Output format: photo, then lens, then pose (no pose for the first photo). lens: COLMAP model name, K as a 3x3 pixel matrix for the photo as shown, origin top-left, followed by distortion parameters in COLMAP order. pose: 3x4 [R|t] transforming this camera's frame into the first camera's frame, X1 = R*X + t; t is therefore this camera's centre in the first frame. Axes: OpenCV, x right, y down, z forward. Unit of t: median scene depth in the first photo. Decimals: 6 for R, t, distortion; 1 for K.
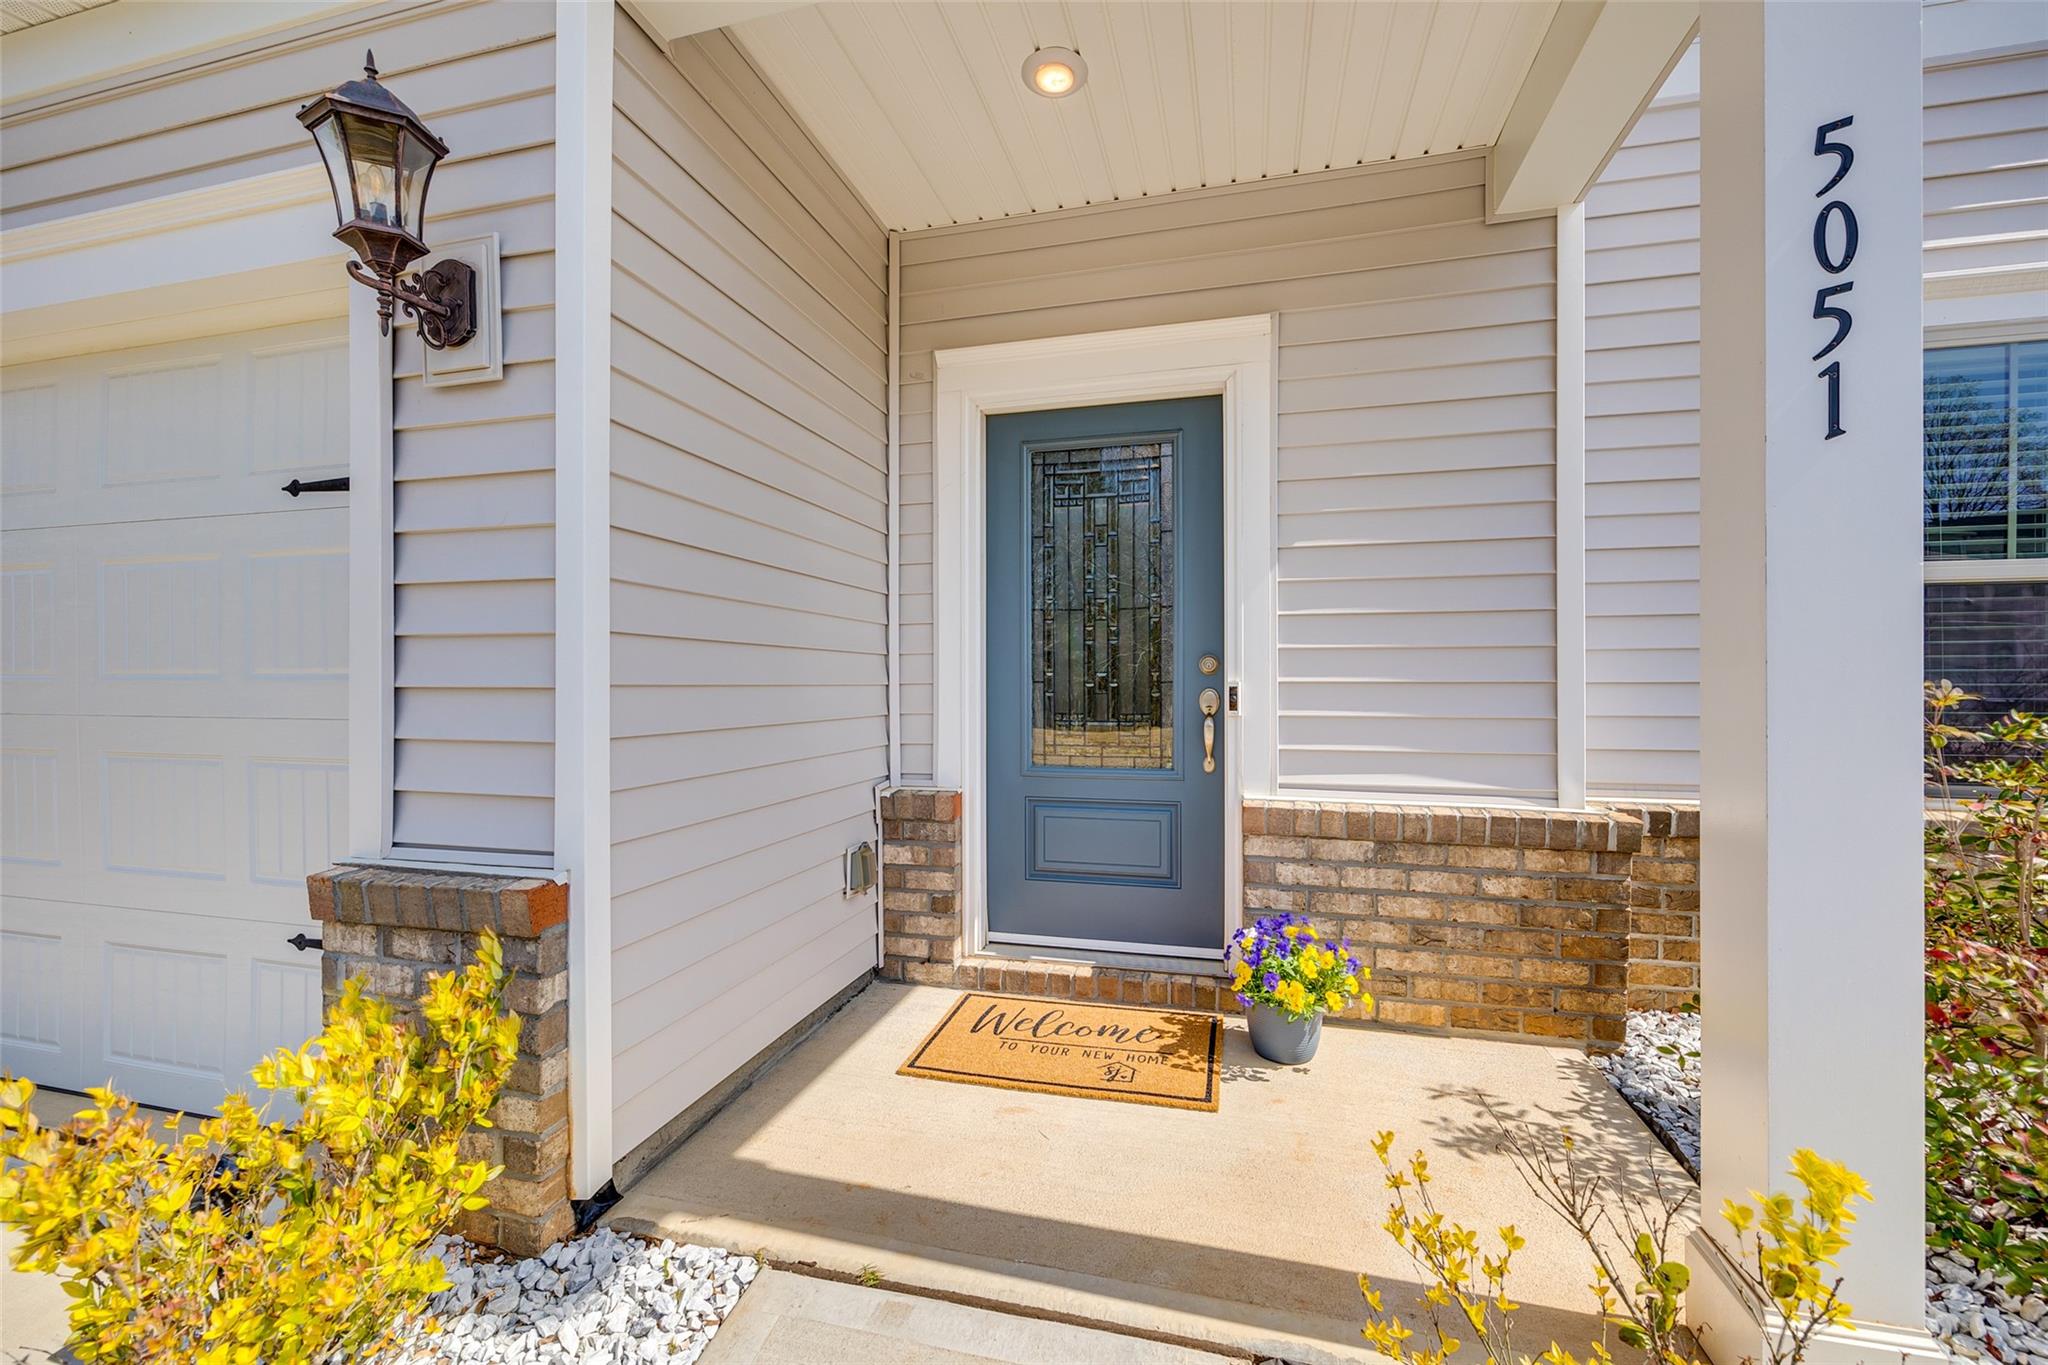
lens RADIAL K [[716.6, 0, 1024.0], [0, 716.6, 682.5], [0, 0, 1]] dist [-0.000802, 0.000064]
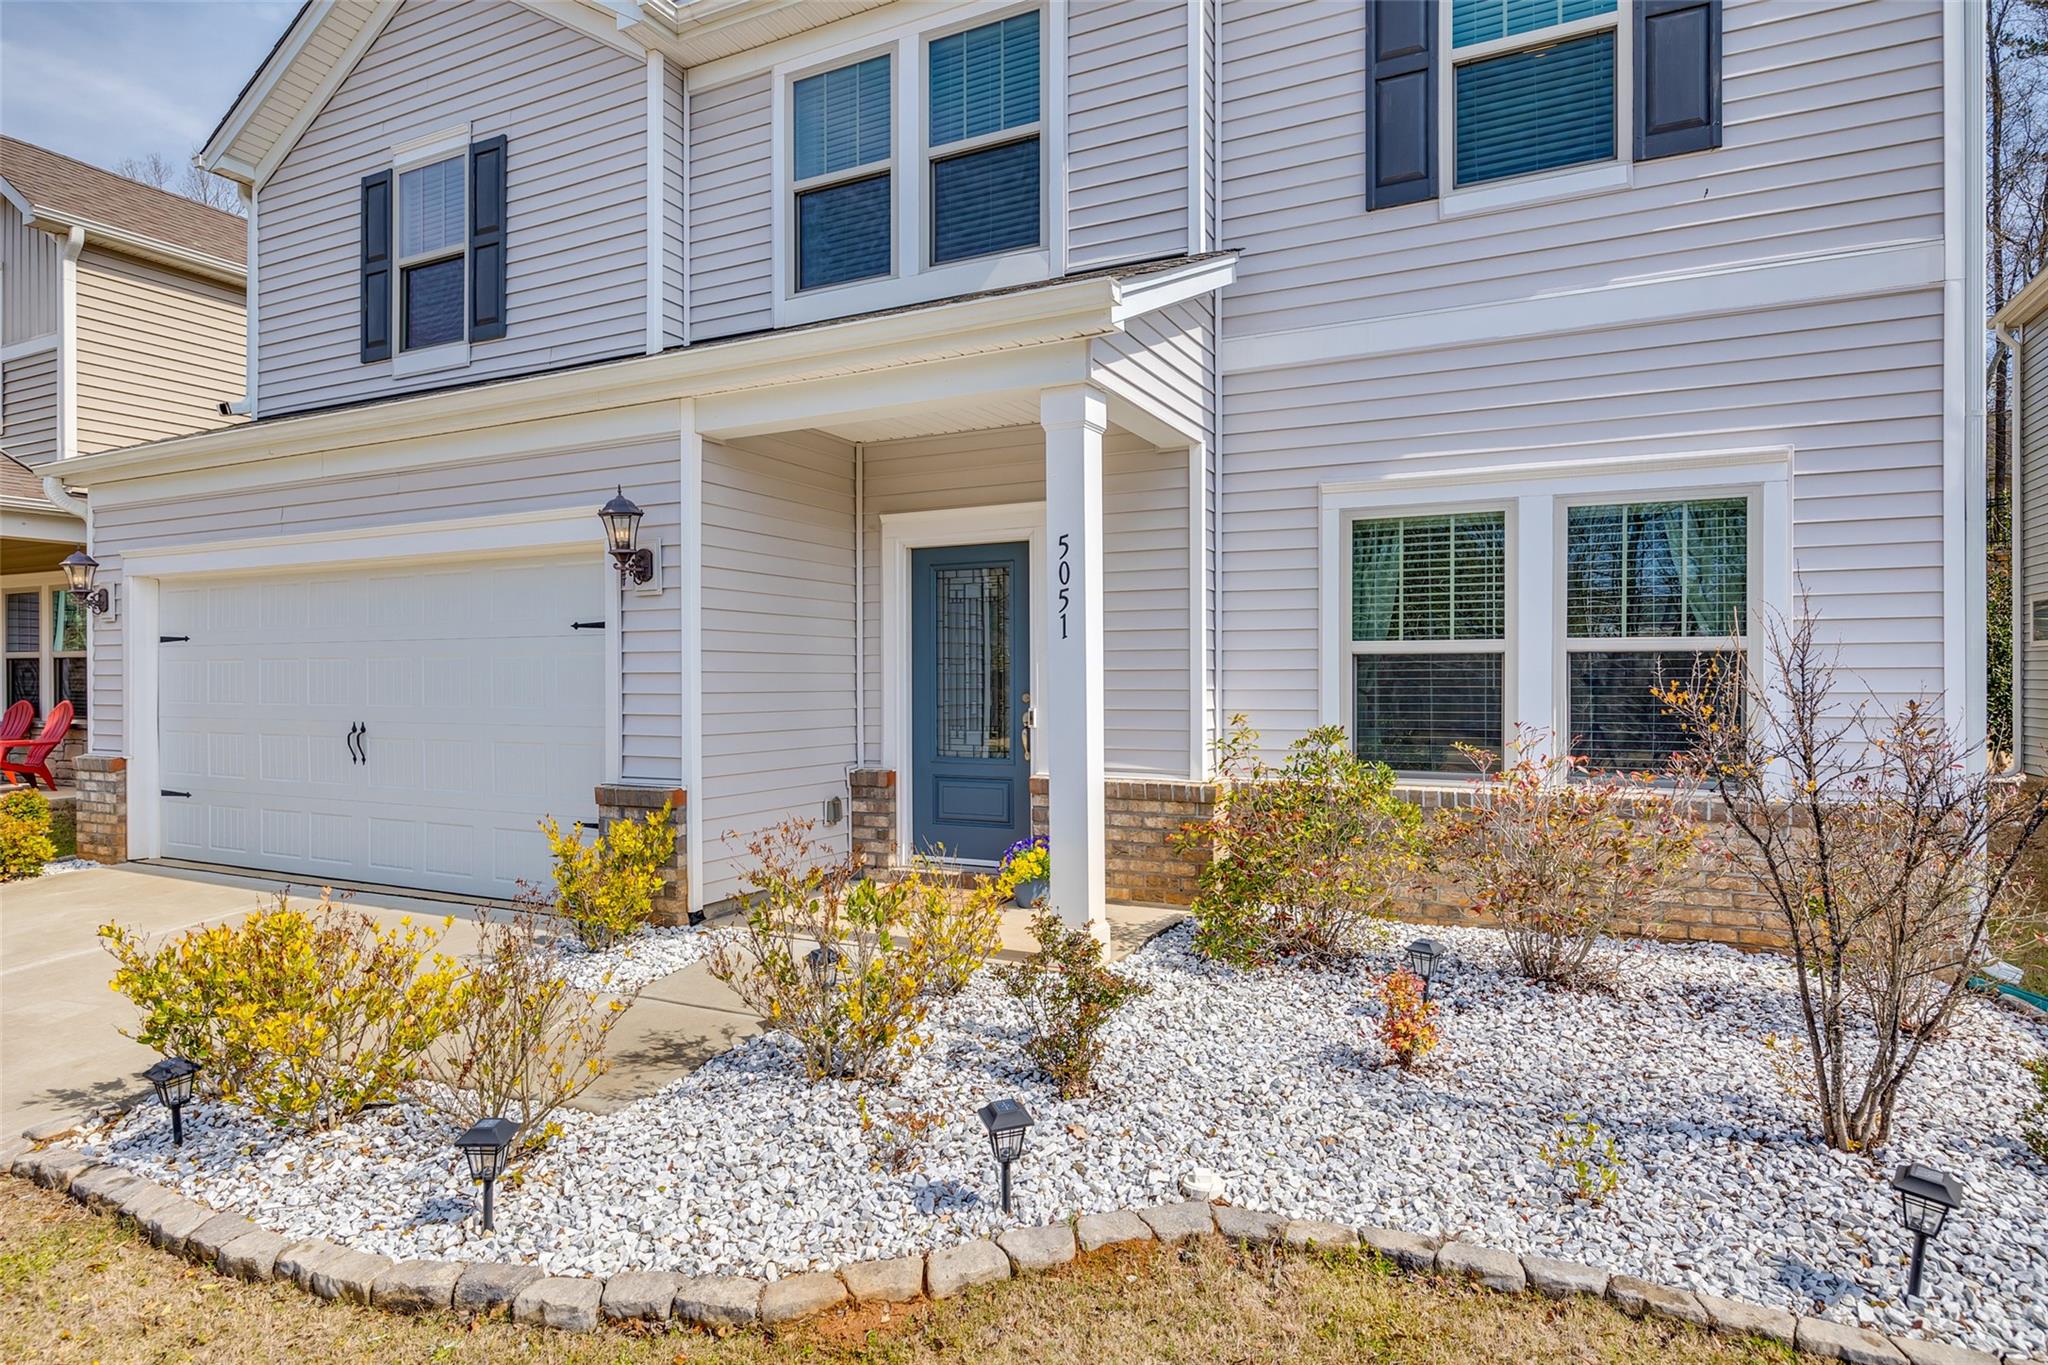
lens RADIAL K [[825.7, 0, 1028.4], [0, 825.7, 682.4], [0, 0, 1]] dist [-0.002064, 0.000322]
pose [[0.985648, -0.003006, -0.168785, 0.700744], [0.002752, 0.999995, -0.001740, -0.067915], [0.168790, 0.001251, 0.985651, -1.117798]]
